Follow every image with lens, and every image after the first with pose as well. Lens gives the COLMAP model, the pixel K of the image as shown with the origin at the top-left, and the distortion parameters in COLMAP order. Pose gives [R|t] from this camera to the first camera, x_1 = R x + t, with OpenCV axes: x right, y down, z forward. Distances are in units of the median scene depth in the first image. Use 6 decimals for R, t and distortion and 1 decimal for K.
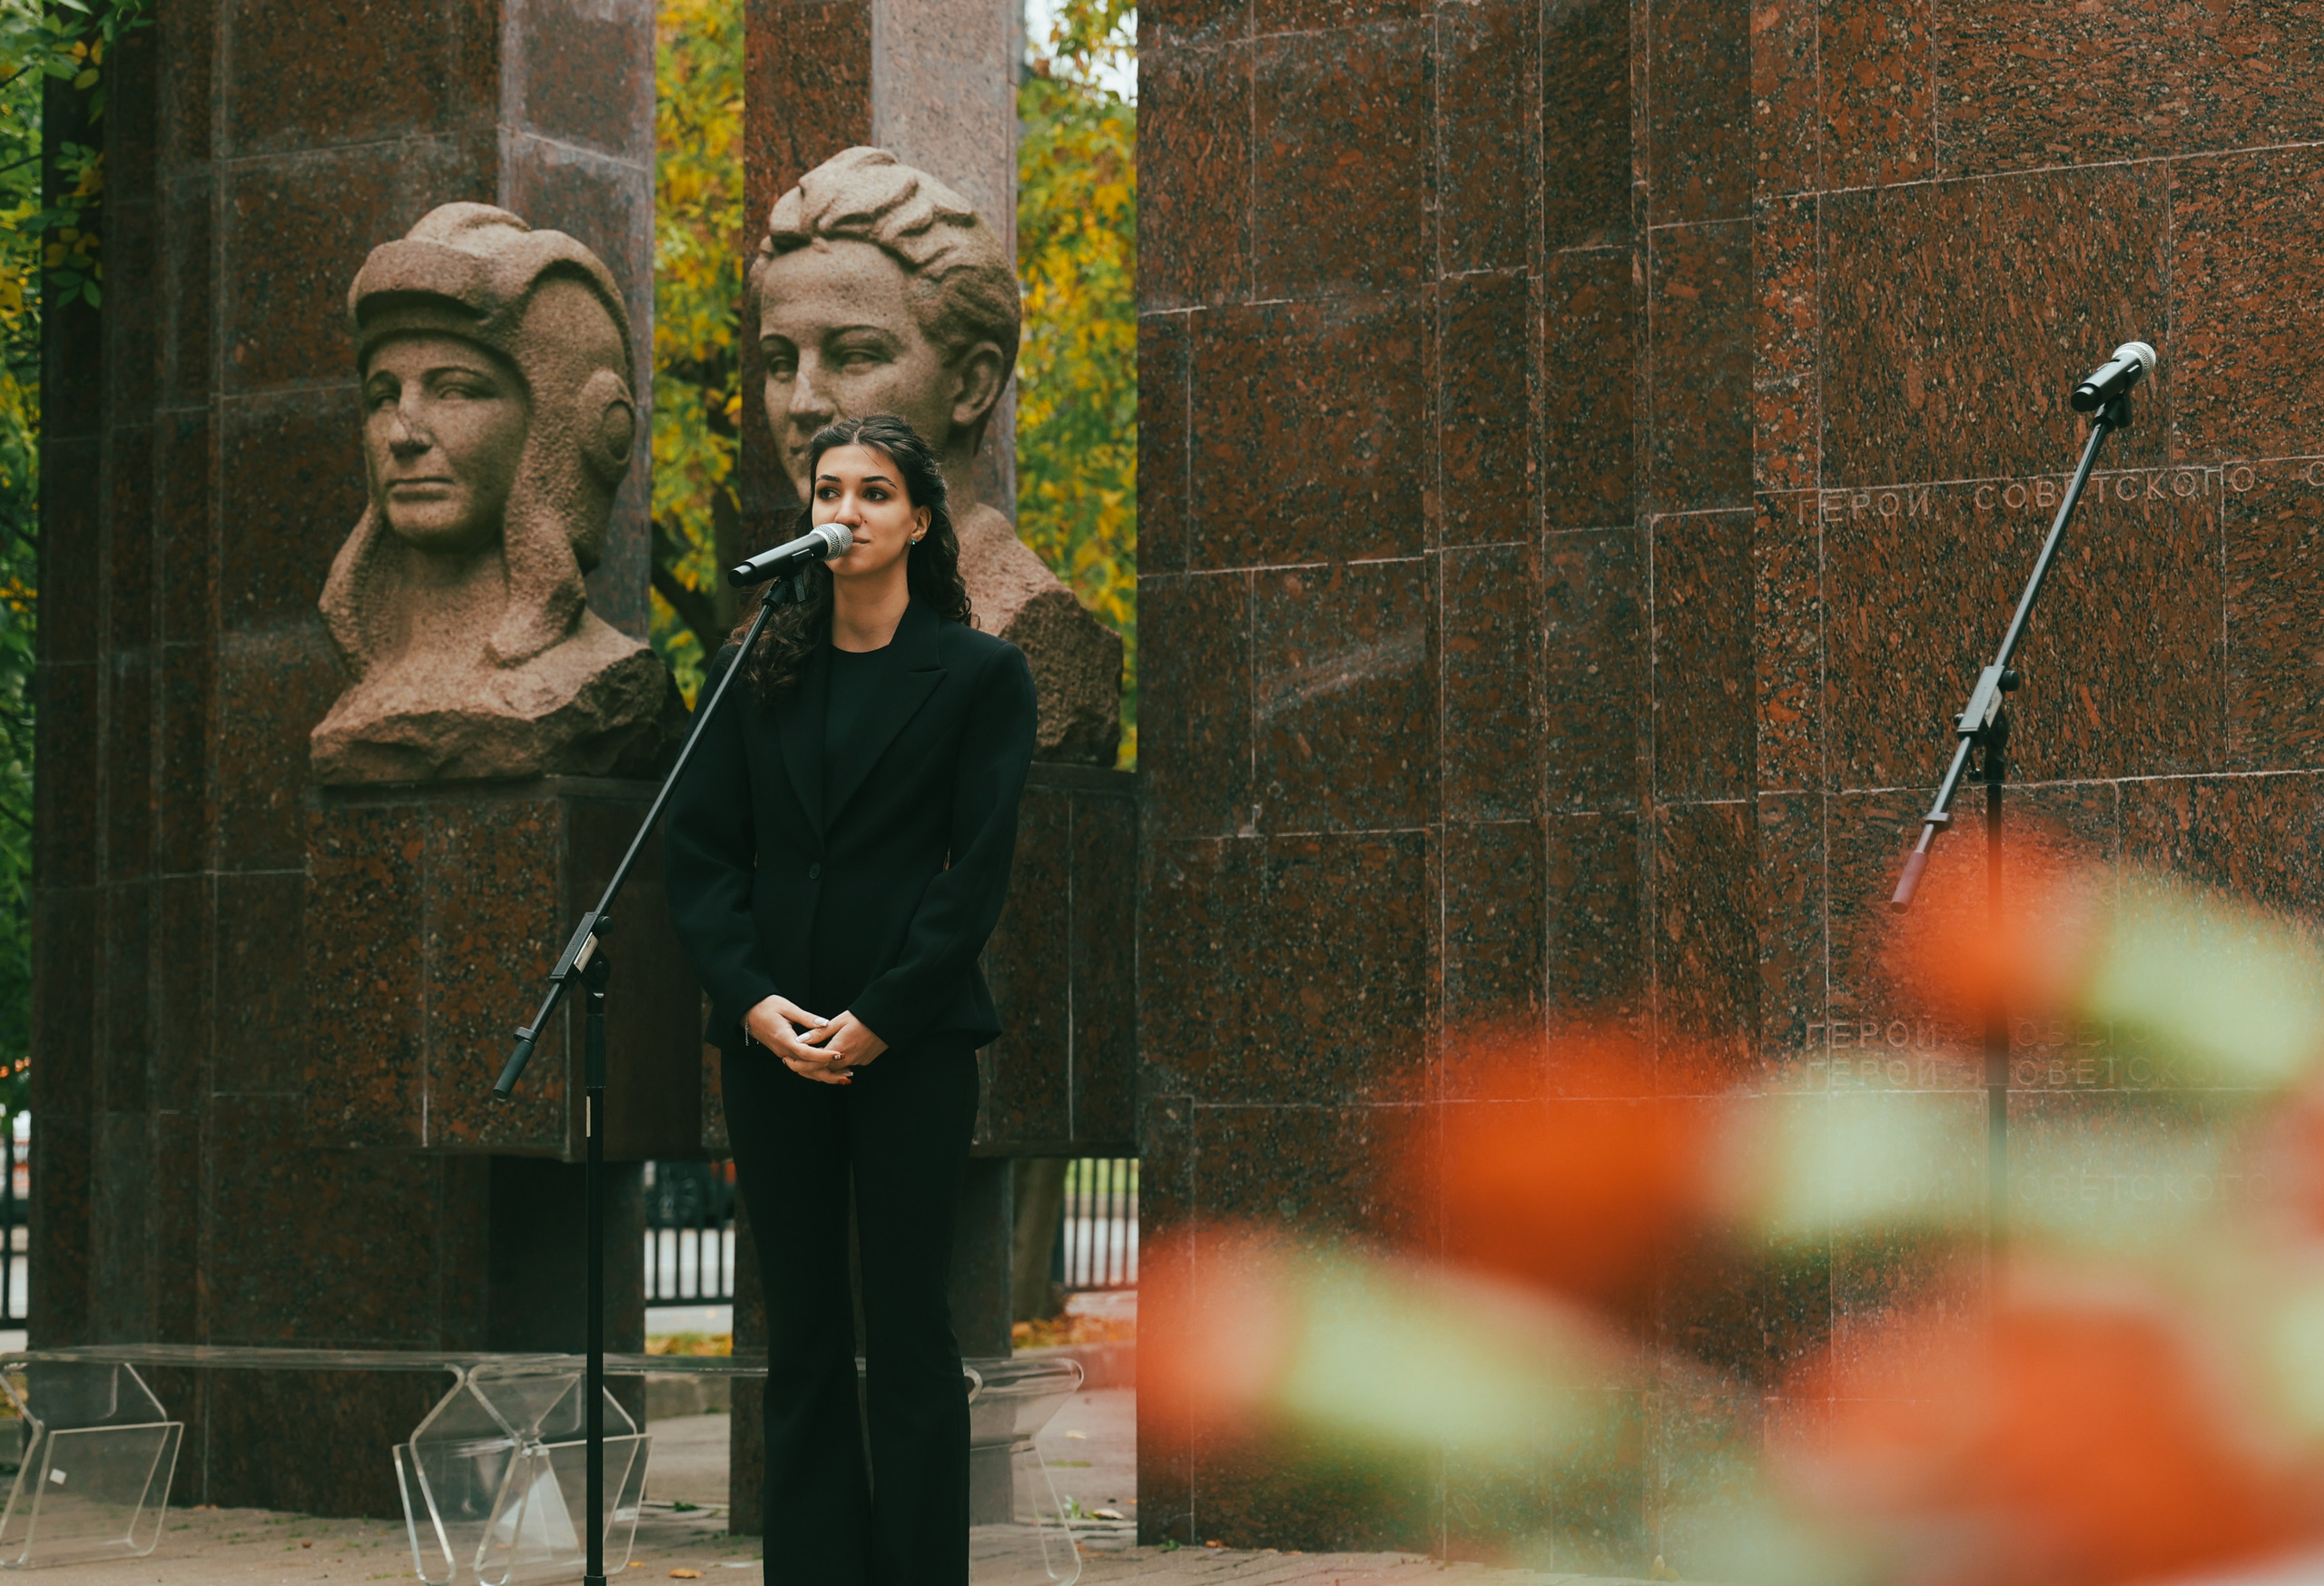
lens RADIAL K [[5661.7, 0, 1053.7], [0, 5661.7, 757.6], [0, 0, 1]] dist [0.109021, 0.000000]
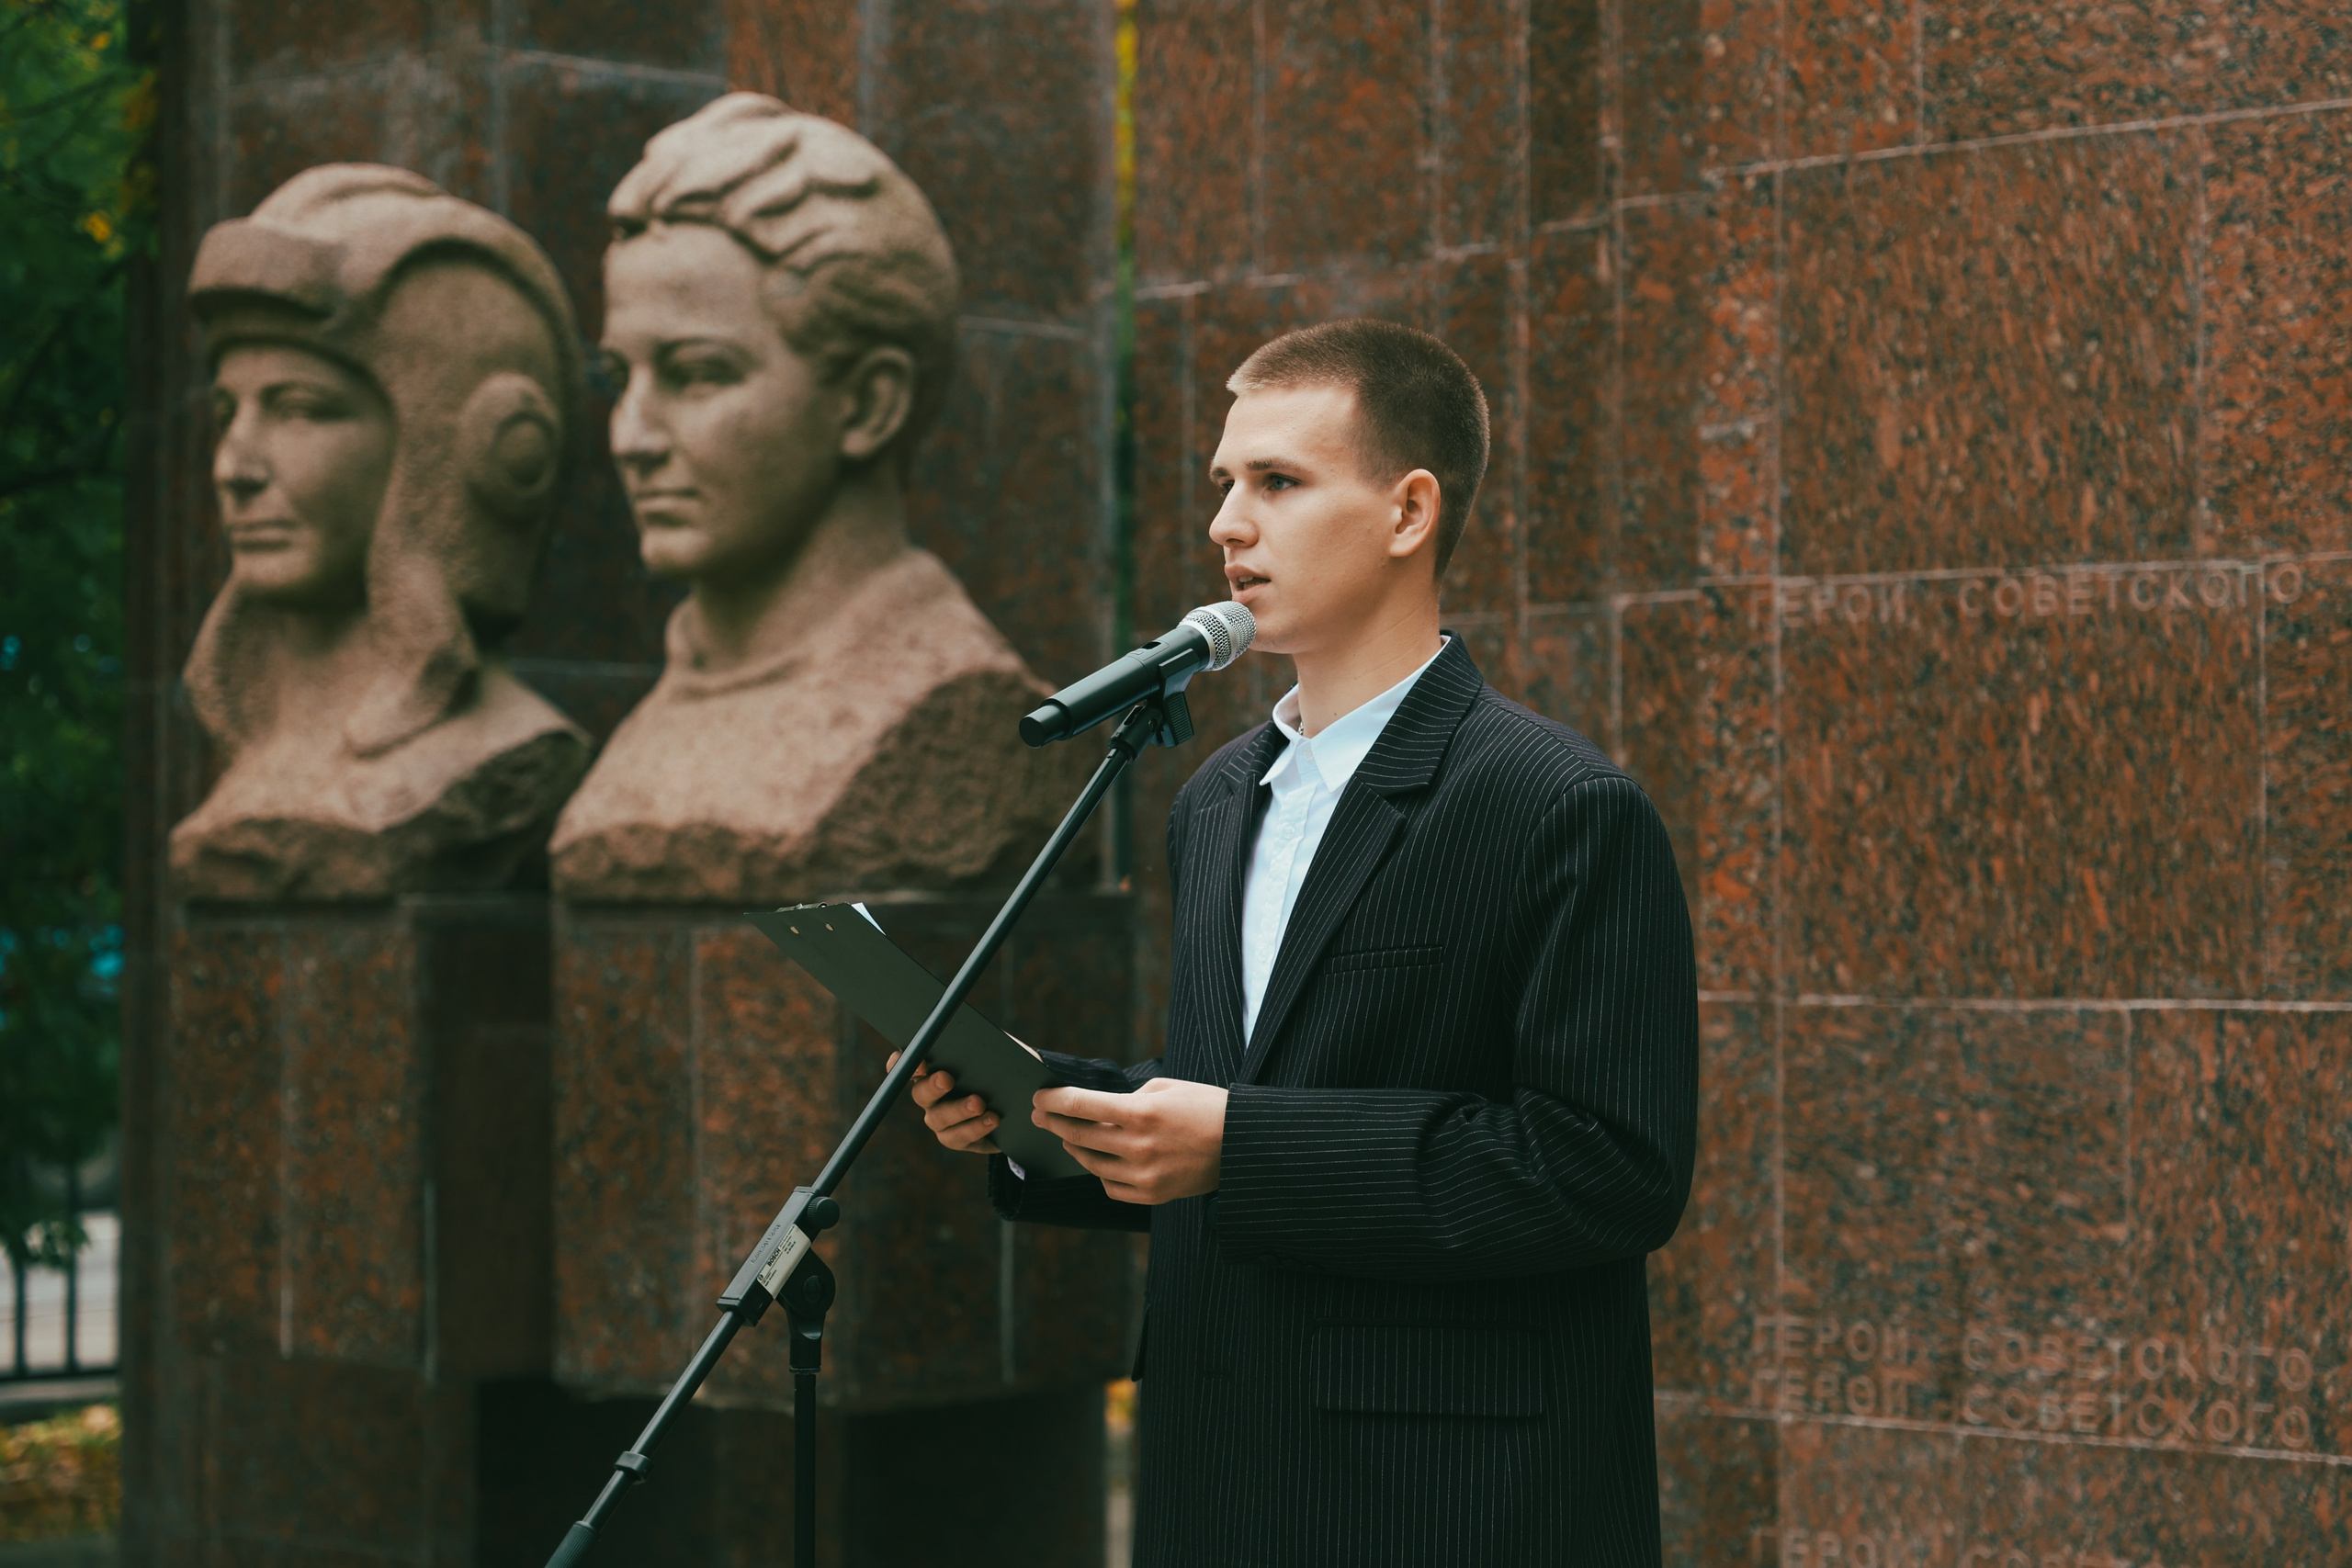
lens RADIAL K [[5978.3, 0, 1145.1], [0, 5978.3, 778.0], [0, 0, 1]] dist [0.108870, 0.000000]
pose [[0.968054, -0.002408, -0.250730, 0.228283], [0.017275, 0.998219, 0.057109, -0.061535], [0.250146, -0.059616, 0.966371, 0.222066]]
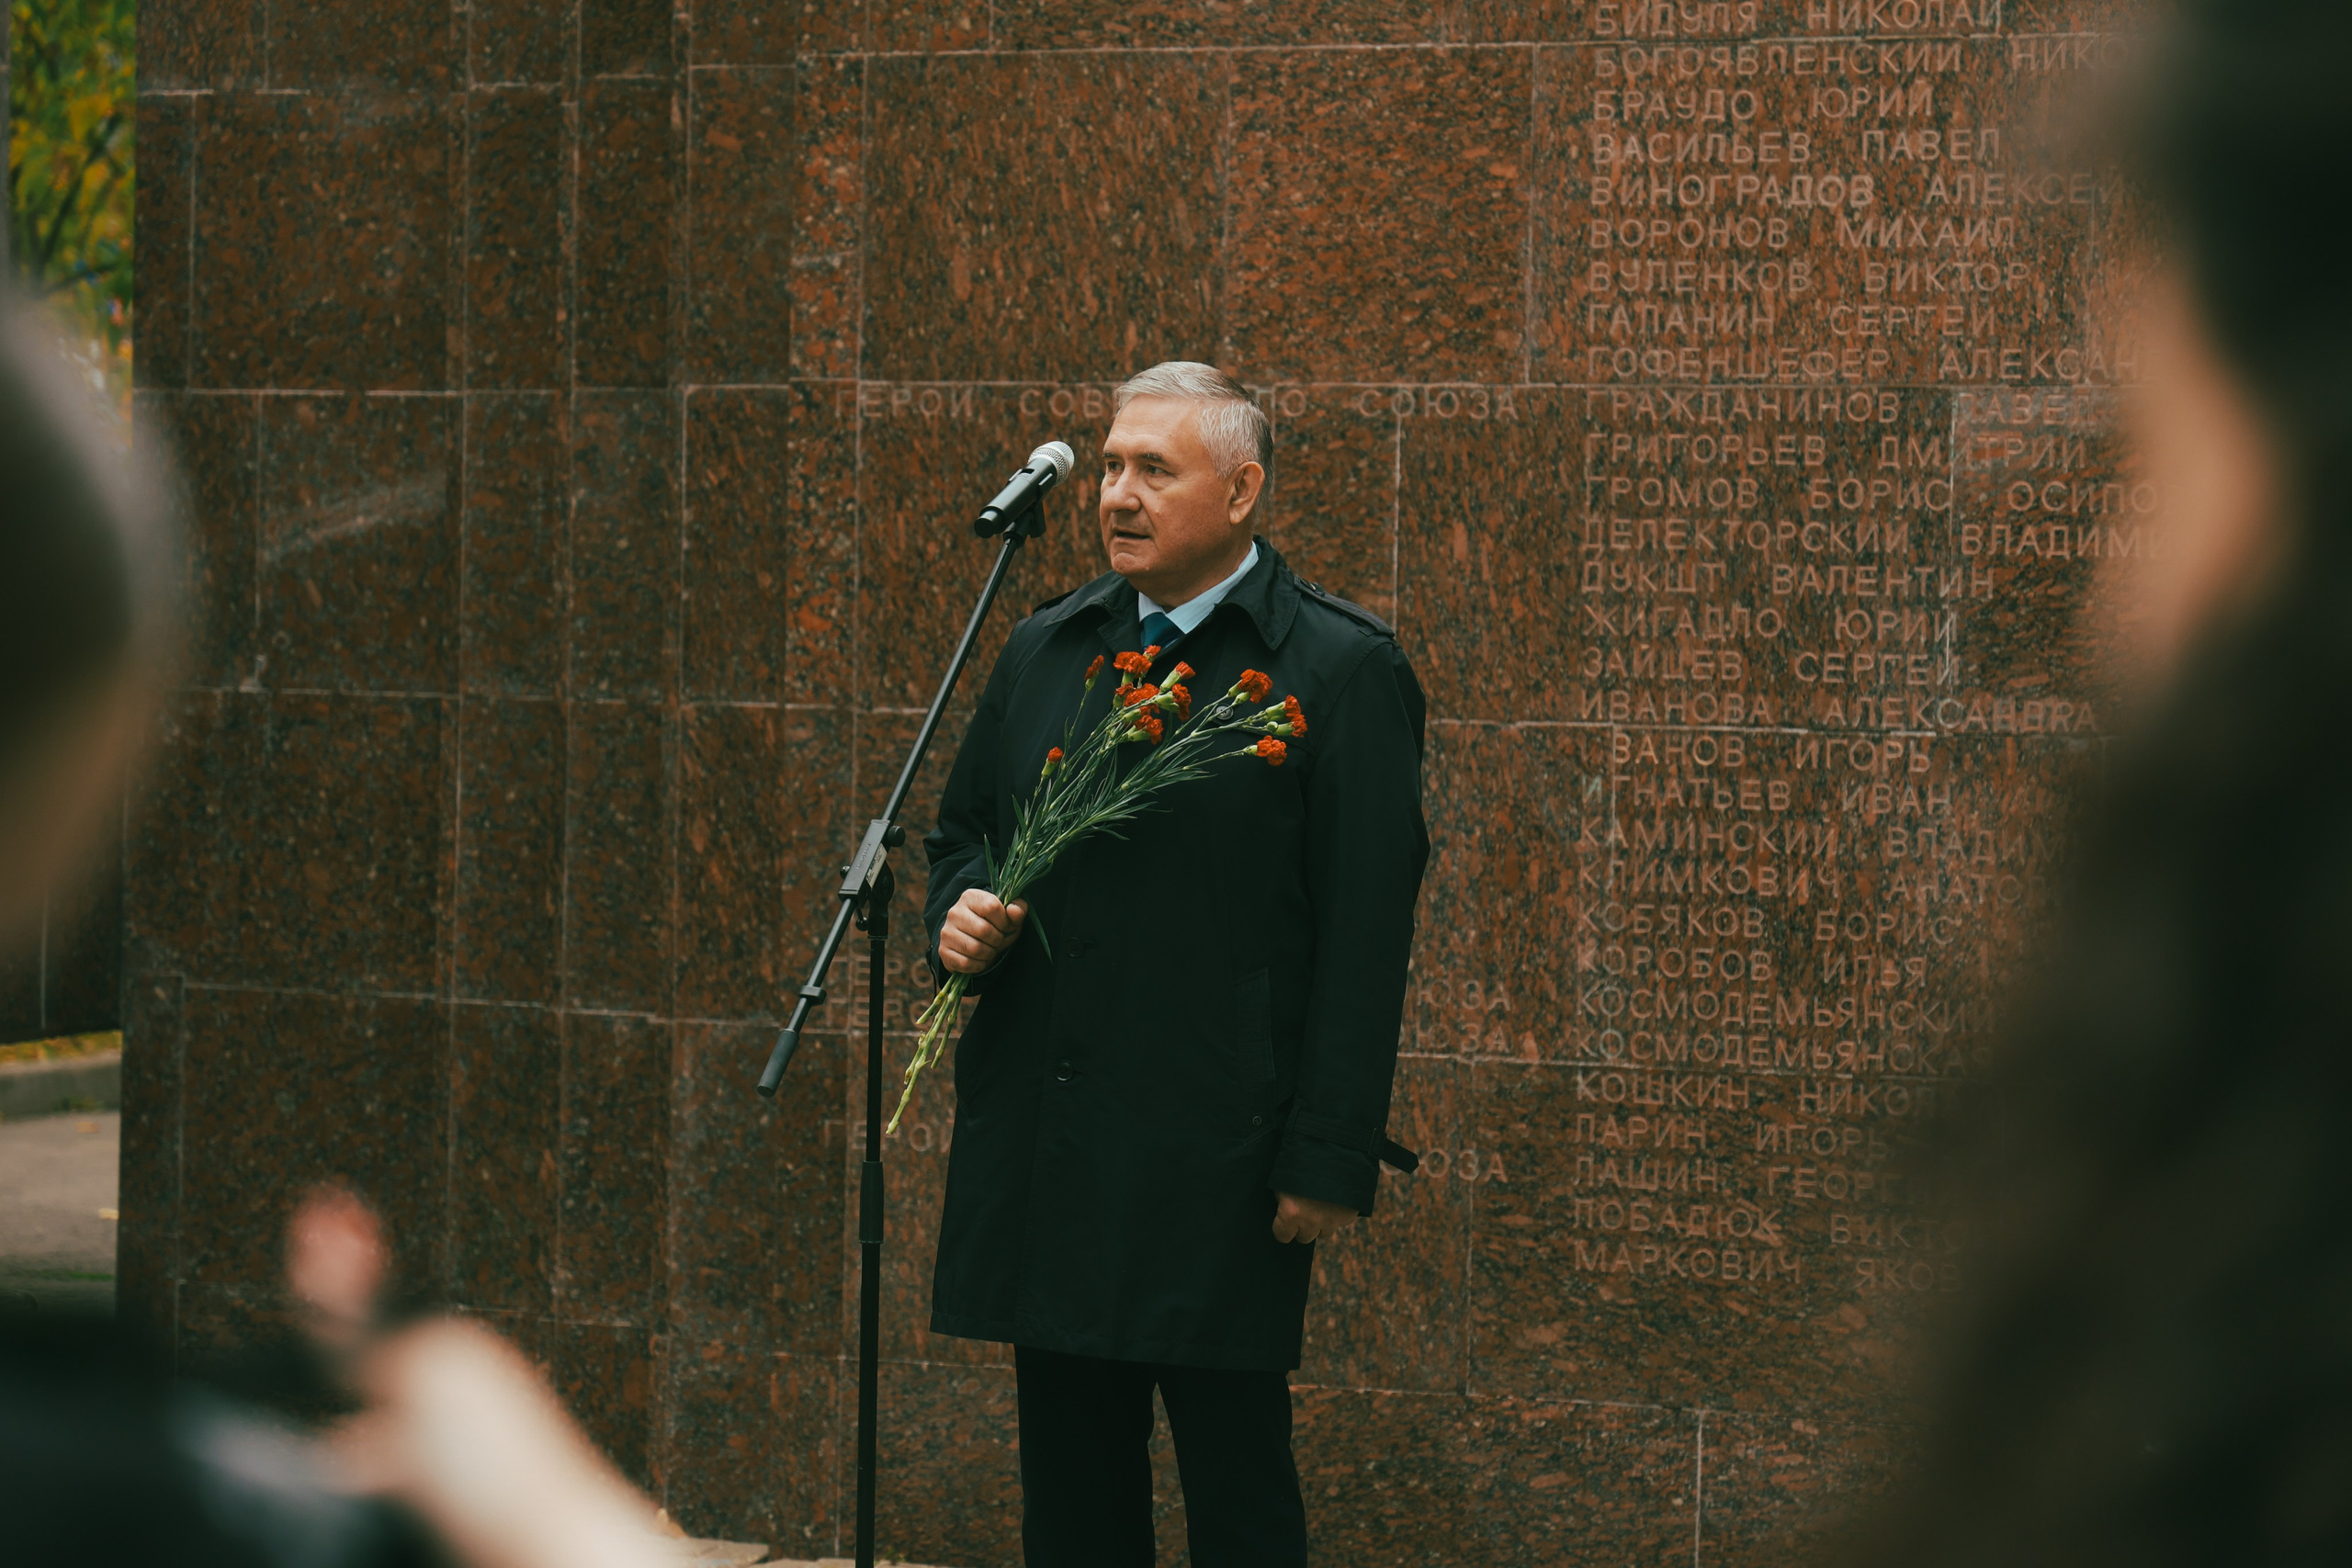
lens RADIAL K [[7096.8, 0, 1164.1], [0, 7096.8, 809.4], [0, 0, 1]] dist [0.241626, 0.000000]
pose [[0.991587, 0.016706, 0.128359, 0.033954], [-0.030170, 0.994153, 0.103678, -0.091285], [-0.125876, -0.106679, 0.986293, -0.142107]]
